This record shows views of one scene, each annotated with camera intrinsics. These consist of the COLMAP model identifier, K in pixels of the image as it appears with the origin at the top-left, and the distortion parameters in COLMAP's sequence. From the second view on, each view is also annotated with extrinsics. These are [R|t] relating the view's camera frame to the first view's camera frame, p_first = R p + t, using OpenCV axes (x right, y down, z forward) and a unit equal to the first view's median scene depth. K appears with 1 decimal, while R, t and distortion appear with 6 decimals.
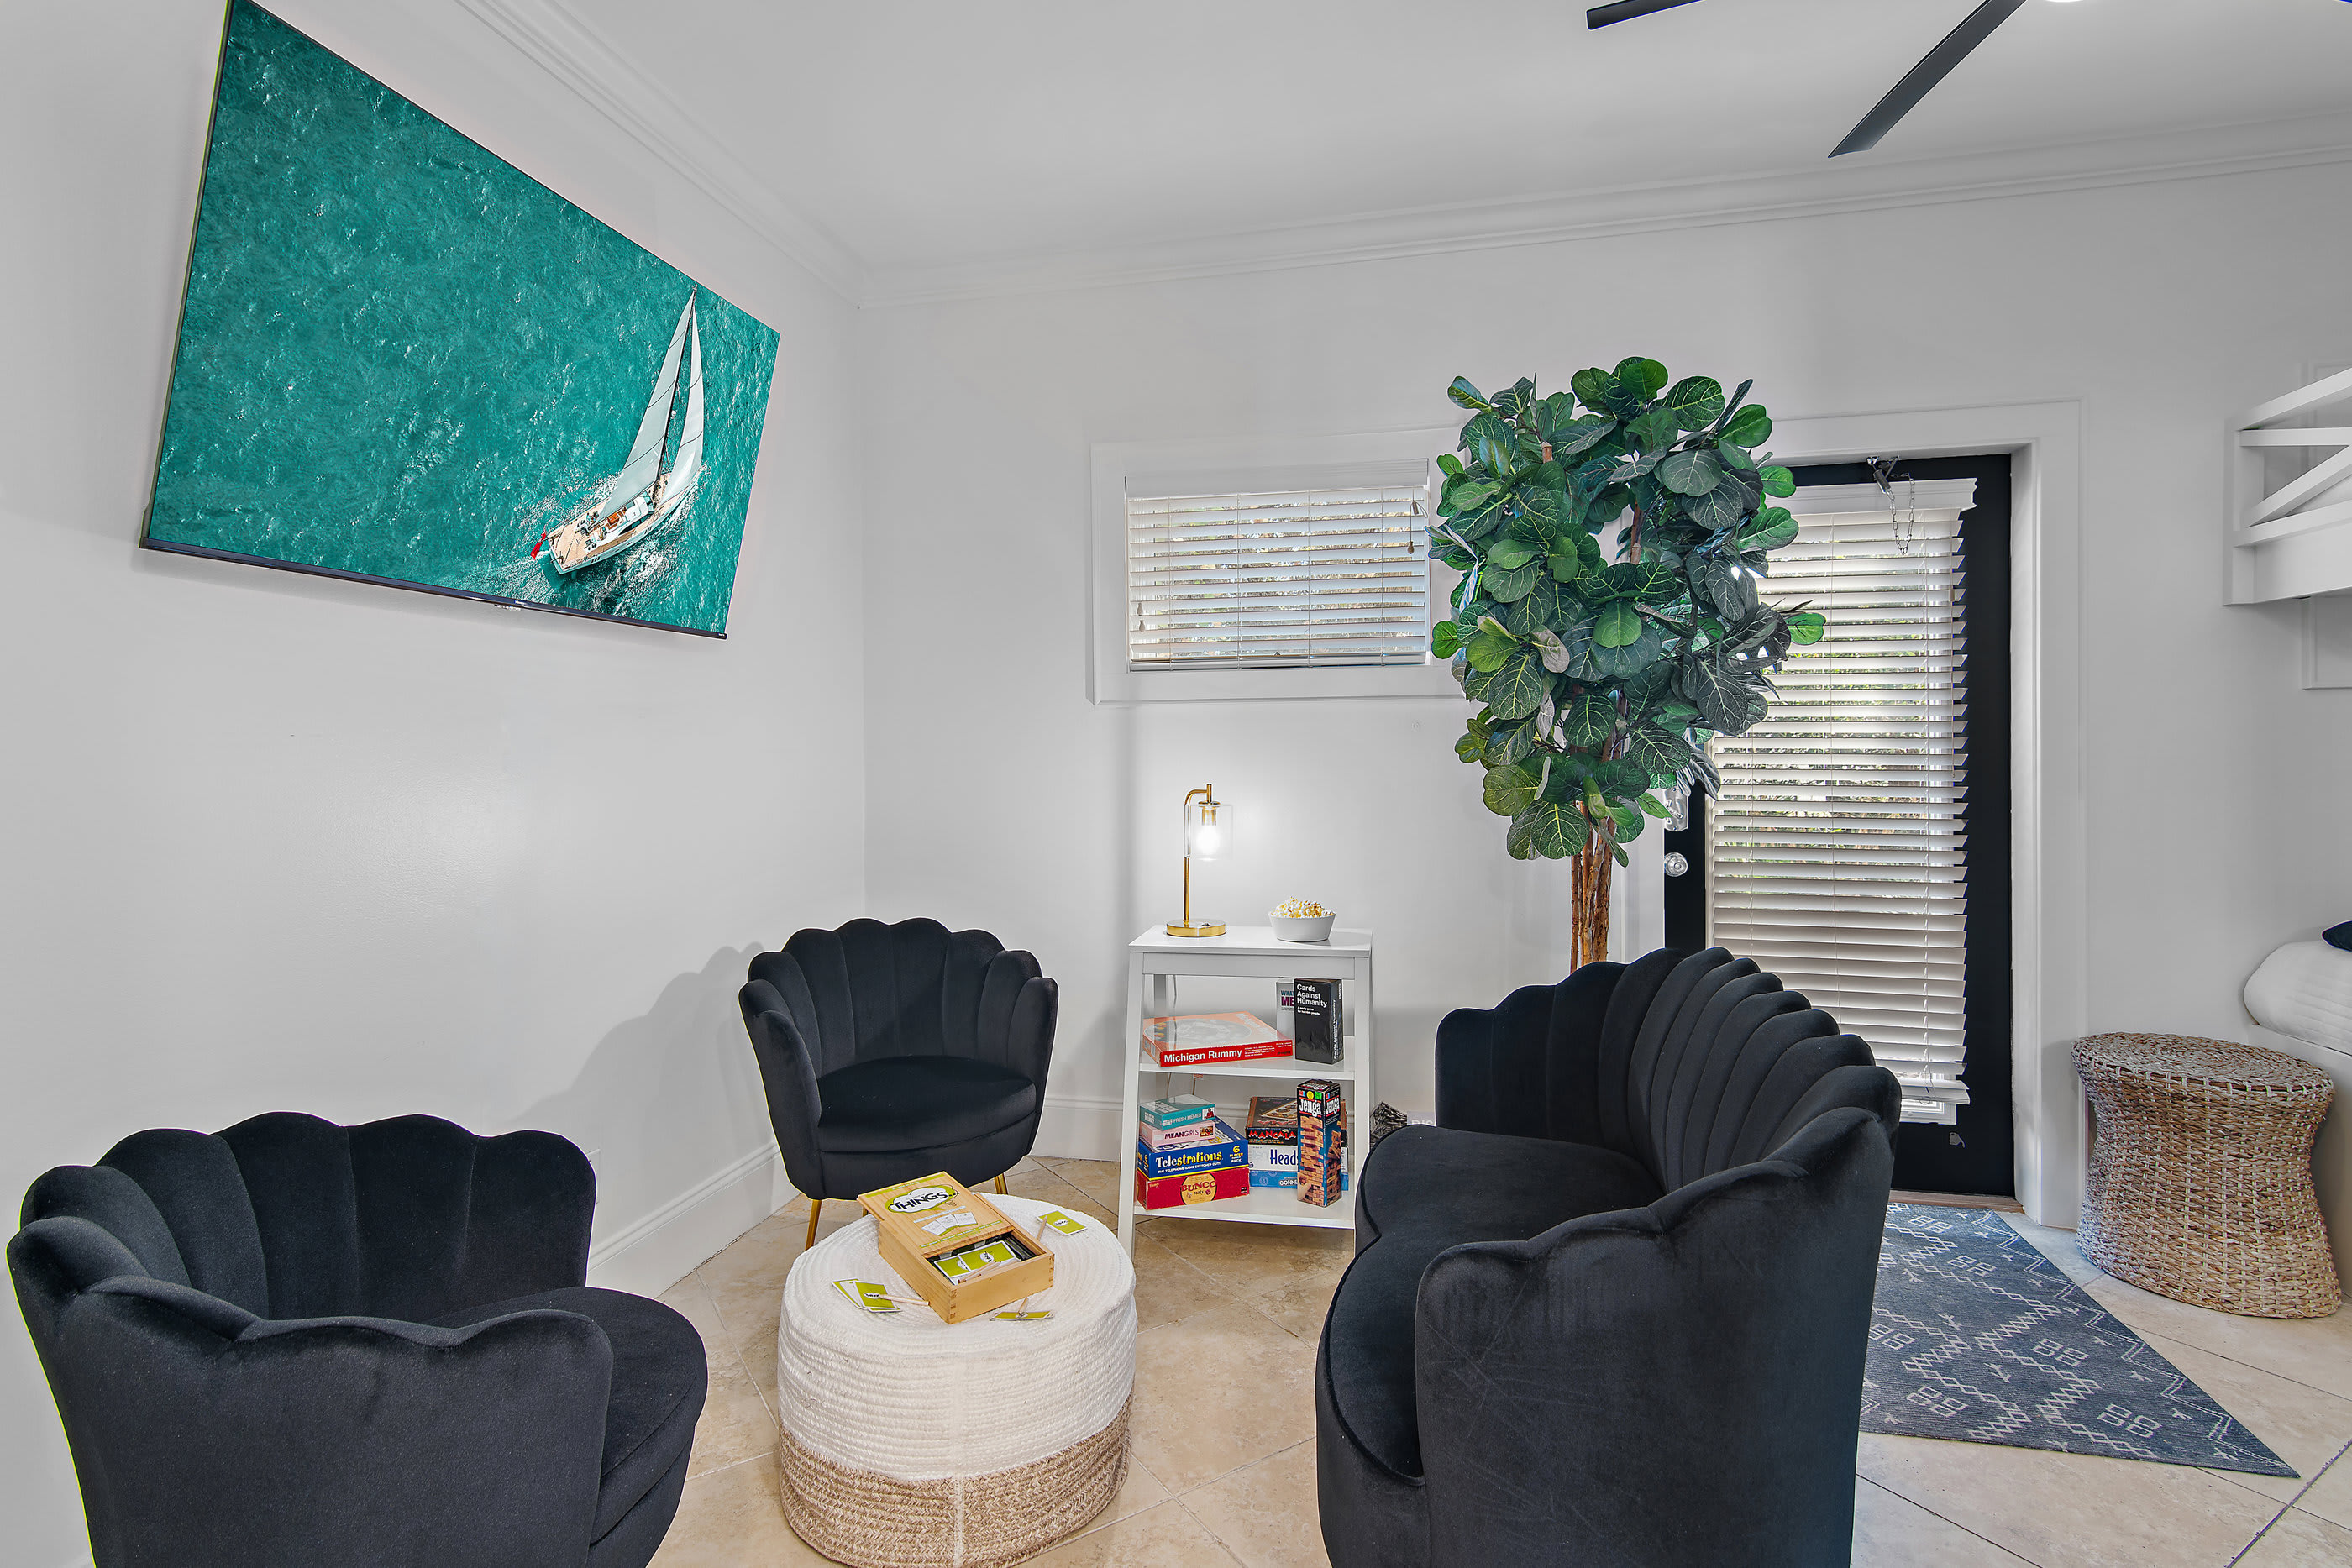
lens RADIAL K [[1150.7, 0, 1169.9], [0, 1150.7, 751.3], [0, 0, 1]] dist [0.015955, 0.000494]
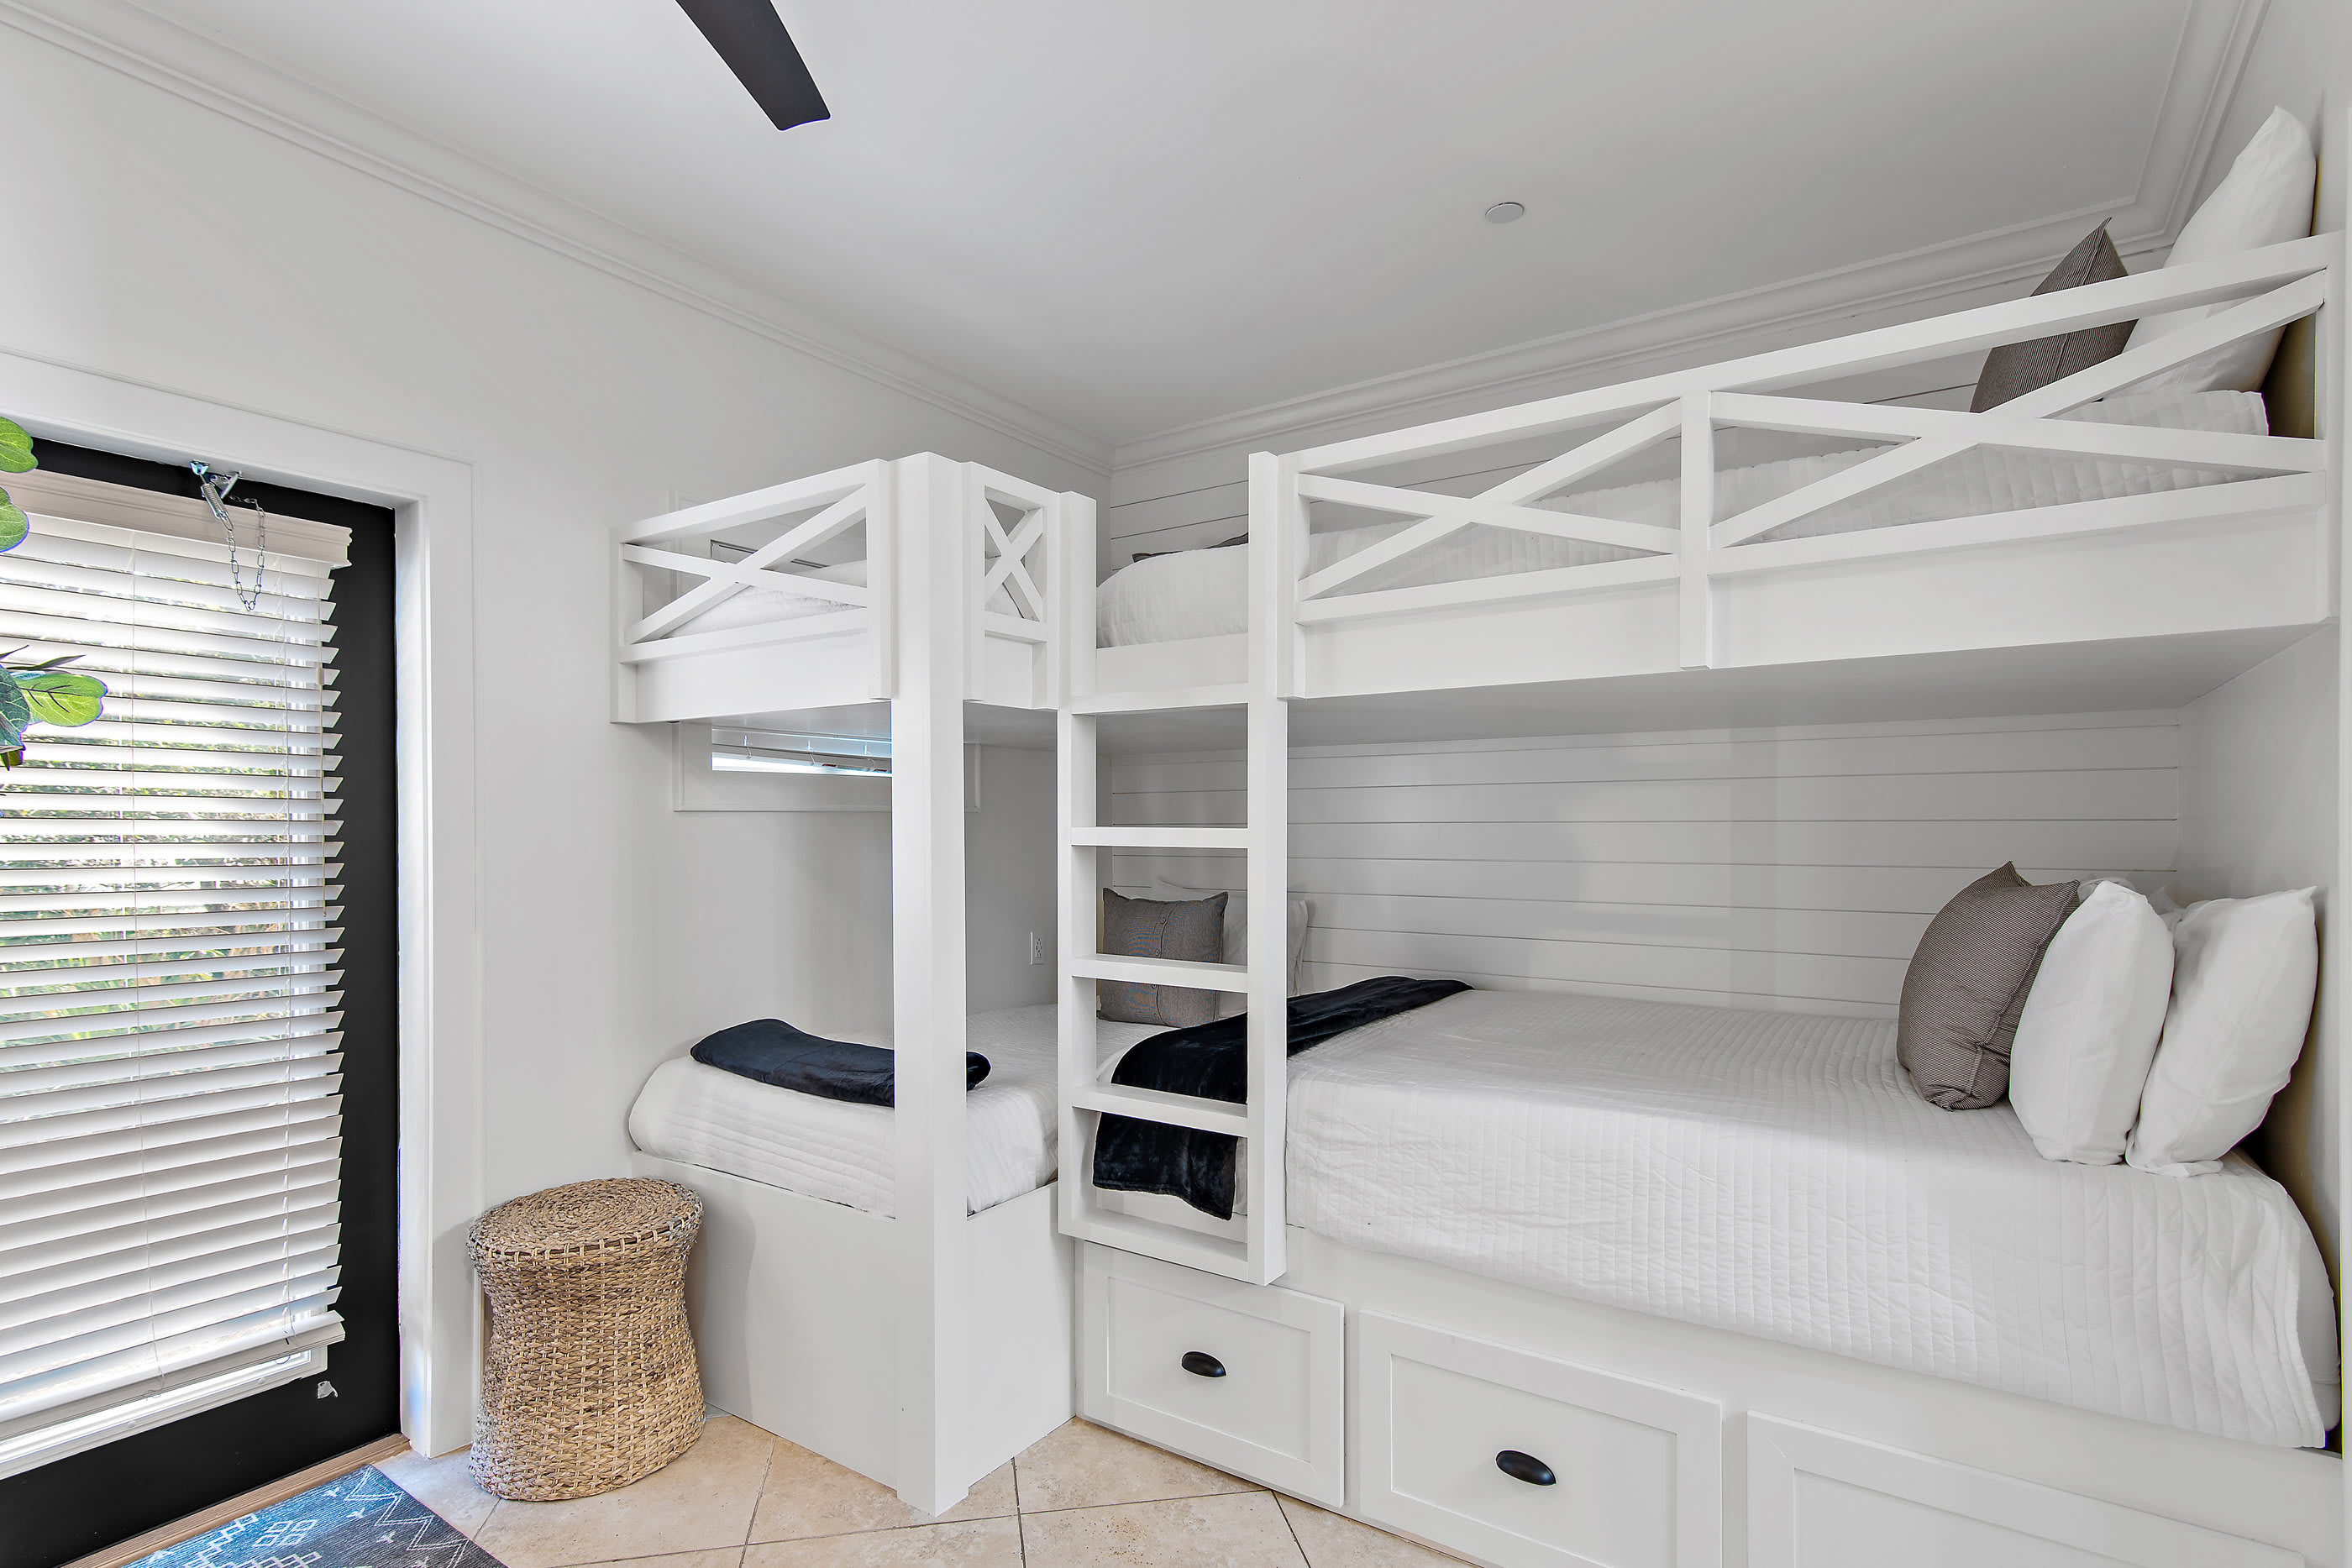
lens RADIAL K [[1159.4, 0, 1169.0], [0, 1159.4, 828.0], [0, 0, 1]] dist [0.014403, 0.000529]
pose [[0.360300, 0.002852, 0.932832, 0.178486], [0.008741, 0.999941, -0.006433, -0.028443], [-0.932796, 0.010471, 0.360254, 0.230583]]
